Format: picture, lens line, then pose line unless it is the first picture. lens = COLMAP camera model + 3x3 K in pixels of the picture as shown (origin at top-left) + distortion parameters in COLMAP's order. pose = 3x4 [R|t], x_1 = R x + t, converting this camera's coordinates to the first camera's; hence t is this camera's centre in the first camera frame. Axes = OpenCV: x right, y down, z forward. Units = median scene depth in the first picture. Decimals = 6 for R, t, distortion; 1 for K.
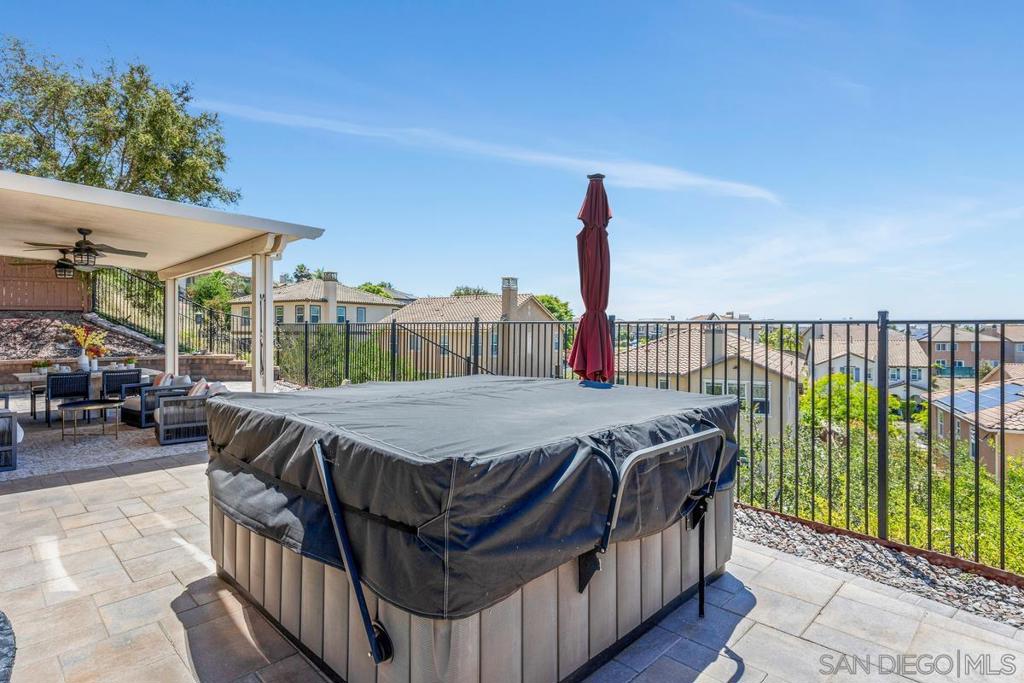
lens RADIAL K [[534.5, 0, 511.9], [0, 534.5, 335.3], [0, 0, 1]] dist [0.001070, 0.000147]
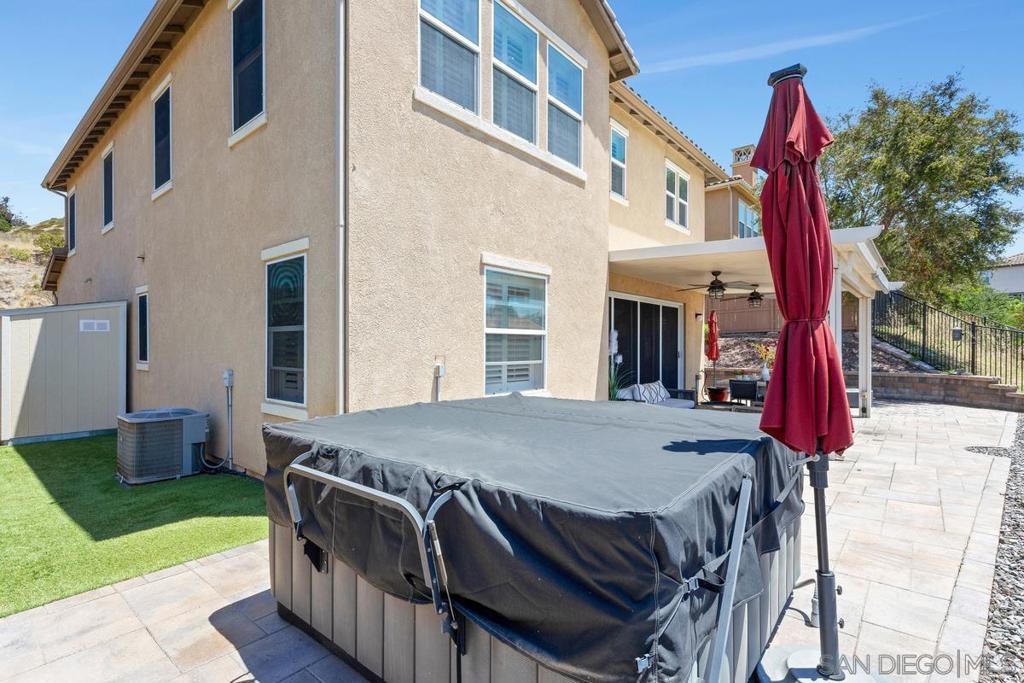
lens RADIAL K [[490.2, 0, 510.8], [0, 490.2, 346.0], [0, 0, 1]] dist [0.000227, 0.000085]
pose [[0.075245, -0.001882, -0.997163, 0.306312], [-0.009104, 0.999955, -0.002574, -0.004231], [0.997124, 0.009272, 0.075224, 0.339695]]
